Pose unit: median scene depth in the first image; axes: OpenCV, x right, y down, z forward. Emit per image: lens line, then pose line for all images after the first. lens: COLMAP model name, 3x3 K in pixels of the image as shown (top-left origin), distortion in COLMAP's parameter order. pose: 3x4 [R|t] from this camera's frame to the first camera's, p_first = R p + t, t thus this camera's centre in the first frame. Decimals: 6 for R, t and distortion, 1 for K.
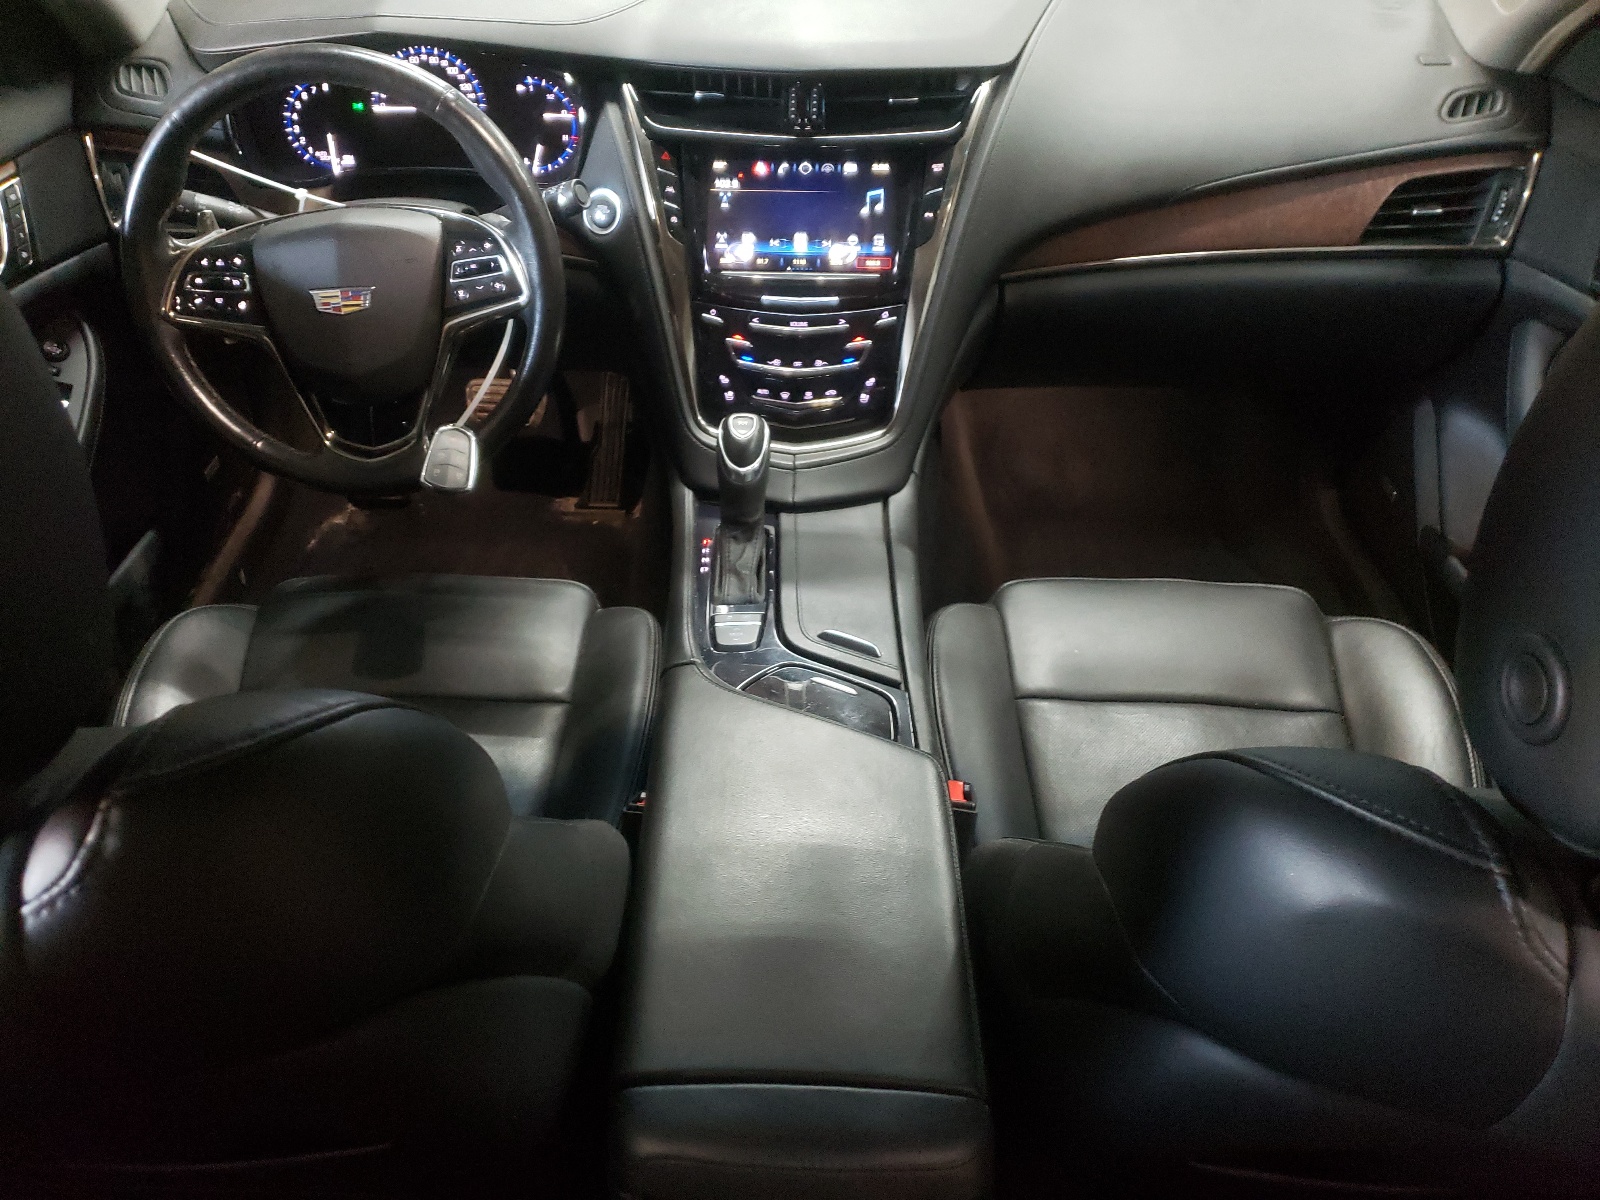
lens RADIAL K [[1386.6, 0, 803.4], [0, 1386.6, 596.8], [0, 0, 1]] dist [0.011582, -0.001061]
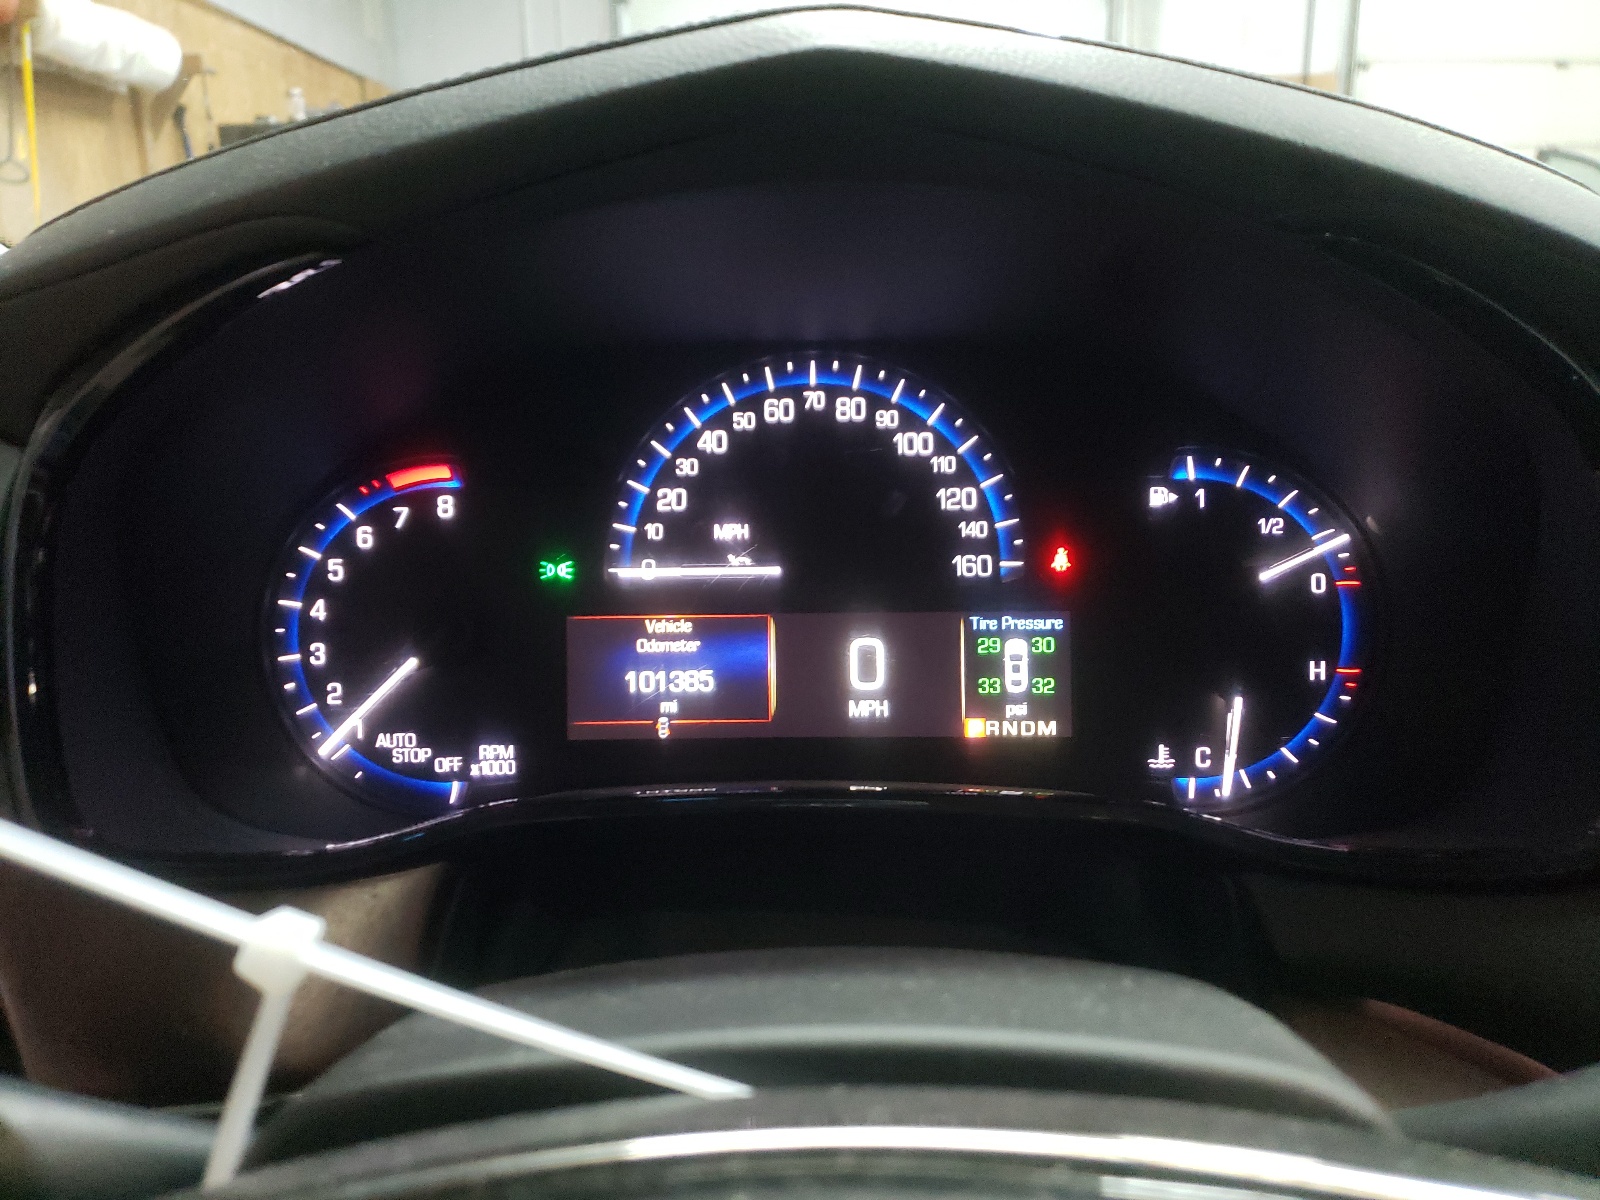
lens RADIAL K [[1386.6, 0, 797.3], [0, 1386.6, 598.9], [0, 0, 1]] dist [0.011582, -0.001061]
pose [[0.999874, -0.013518, -0.008322, -0.271895], [0.008642, 0.903278, -0.428969, -0.231870], [0.013316, 0.428843, 0.903281, 0.760693]]
